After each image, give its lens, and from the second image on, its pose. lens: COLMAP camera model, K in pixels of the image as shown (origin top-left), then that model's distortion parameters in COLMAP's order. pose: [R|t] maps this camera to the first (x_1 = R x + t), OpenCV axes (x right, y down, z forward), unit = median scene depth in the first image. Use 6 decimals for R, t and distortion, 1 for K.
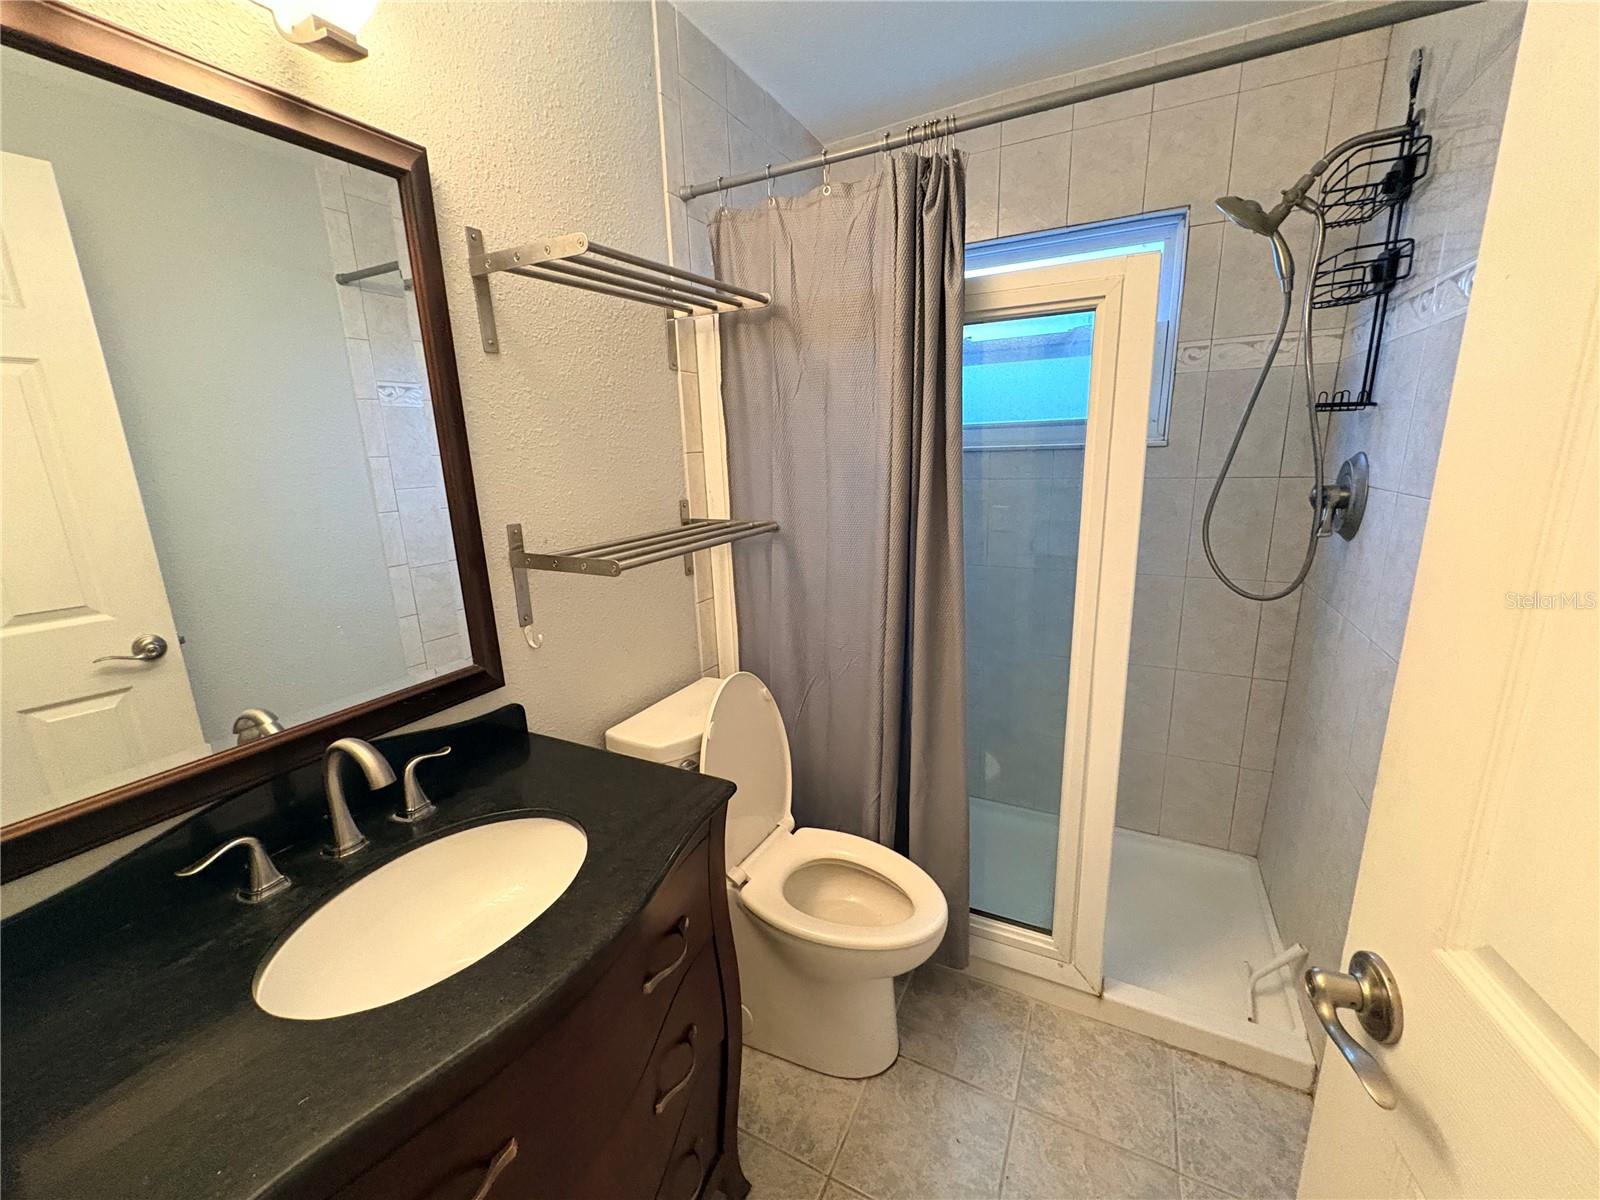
lens RADIAL K [[648.3, 0, 795.4], [0, 648.3, 601.3], [0, 0, 1]] dist [0.004997, -0.000670]
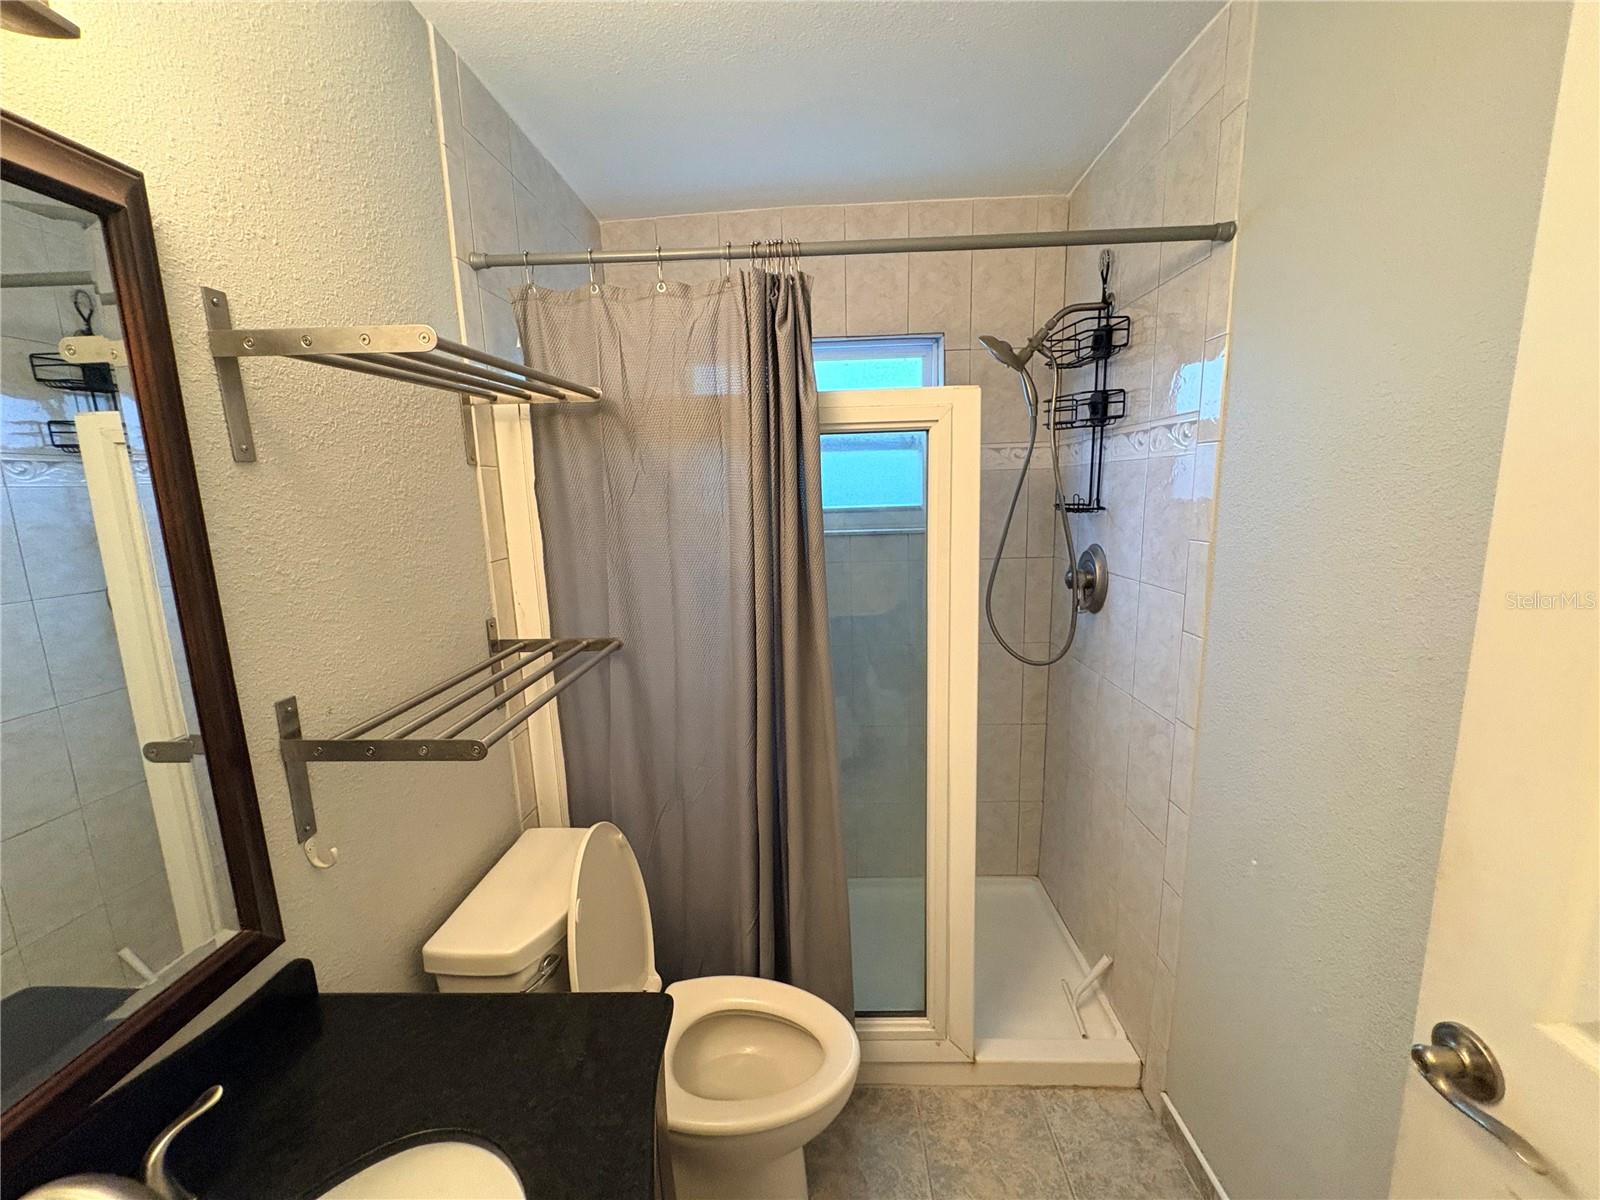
lens RADIAL K [[648.3, 0, 801.7], [0, 648.3, 599.9], [0, 0, 1]] dist [0.004997, -0.000670]
pose [[0.903114, -0.068493, 0.423904, -0.189430], [0.100373, 0.993521, -0.053312, -0.112699], [-0.417506, 0.090695, 0.904137, 0.109618]]
